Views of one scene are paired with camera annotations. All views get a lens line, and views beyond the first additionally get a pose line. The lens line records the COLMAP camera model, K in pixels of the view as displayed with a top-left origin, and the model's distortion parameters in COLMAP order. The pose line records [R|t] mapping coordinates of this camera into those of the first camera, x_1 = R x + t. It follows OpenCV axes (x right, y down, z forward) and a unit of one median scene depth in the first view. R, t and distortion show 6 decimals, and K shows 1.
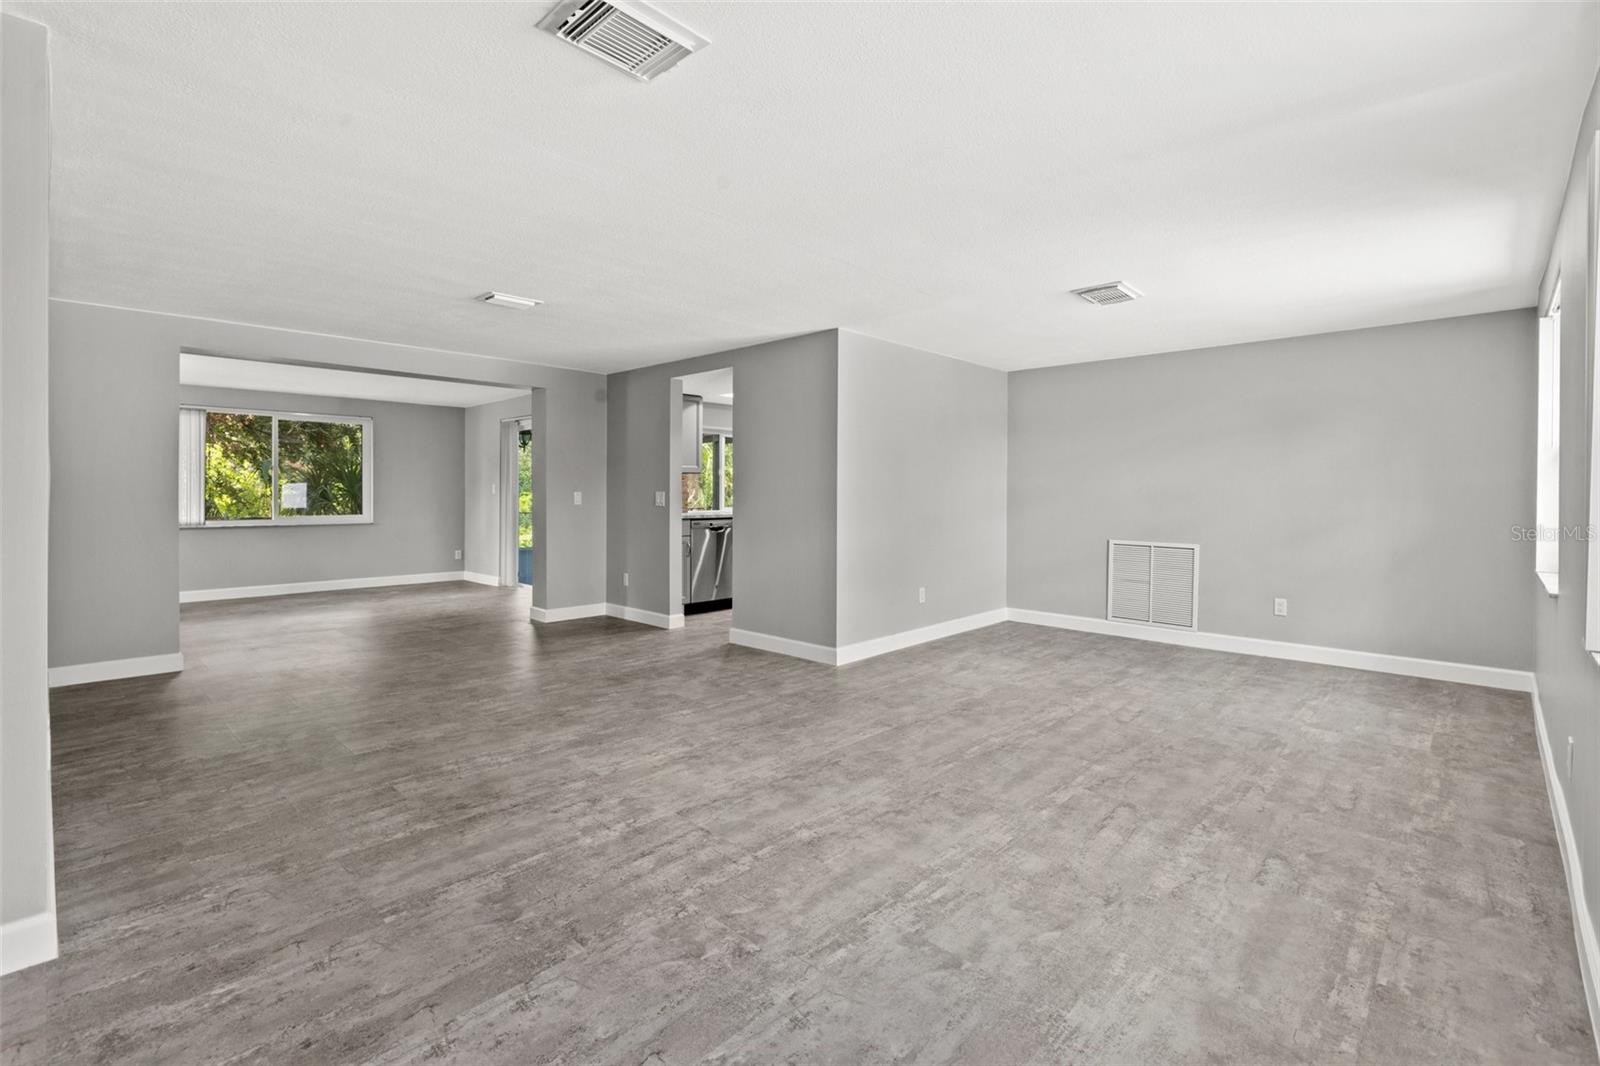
lens RADIAL K [[721.4, 0, 797.8], [0, 721.4, 496.0], [0, 0, 1]] dist [0.001978, -0.002162]
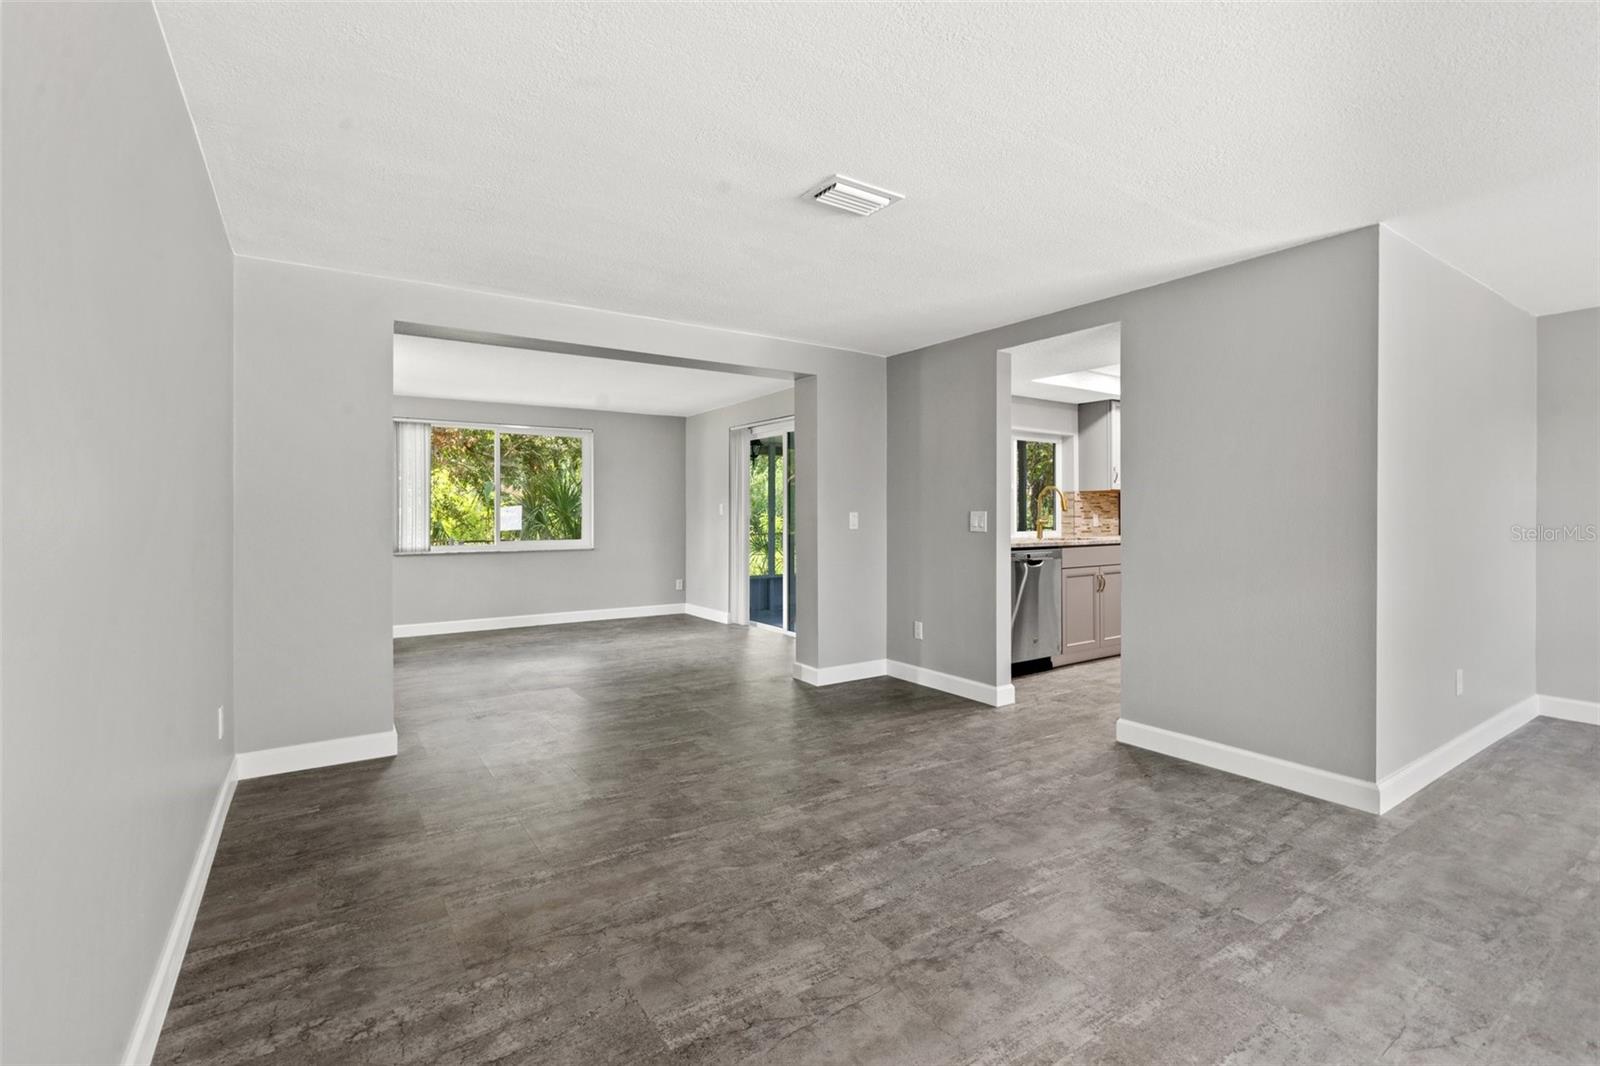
lens RADIAL K [[721.4, 0, 800.9], [0, 721.4, 511.1], [0, 0, 1]] dist [0.001978, -0.002162]
pose [[0.975767, -0.005482, -0.218741, -0.187043], [0.003811, 0.999960, -0.008057, -0.001058], [0.218777, 0.007028, 0.975750, 0.241786]]
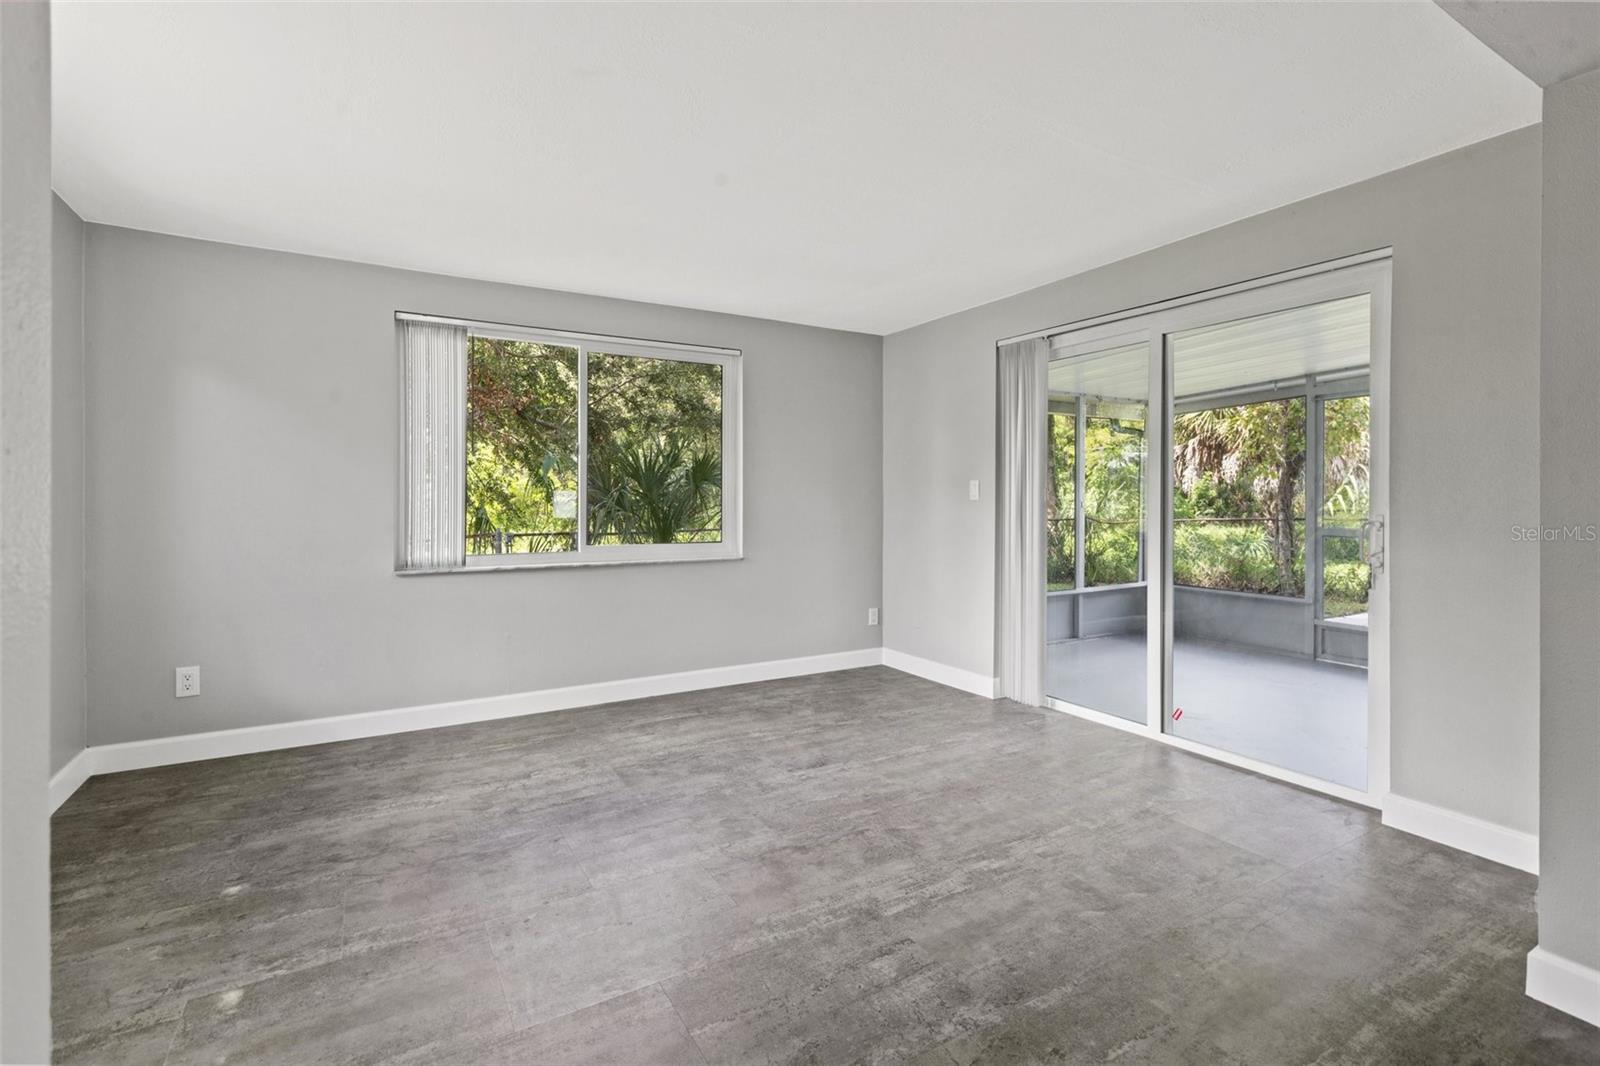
lens RADIAL K [[723.1, 0, 792.5], [0, 723.1, 497.5], [0, 0, 1]] dist [-0.000250, -0.000244]
pose [[0.961050, -0.002585, -0.276362, -0.535839], [0.001389, 0.999989, -0.004525, -0.004484], [0.276371, 0.003965, 0.961043, 0.669804]]
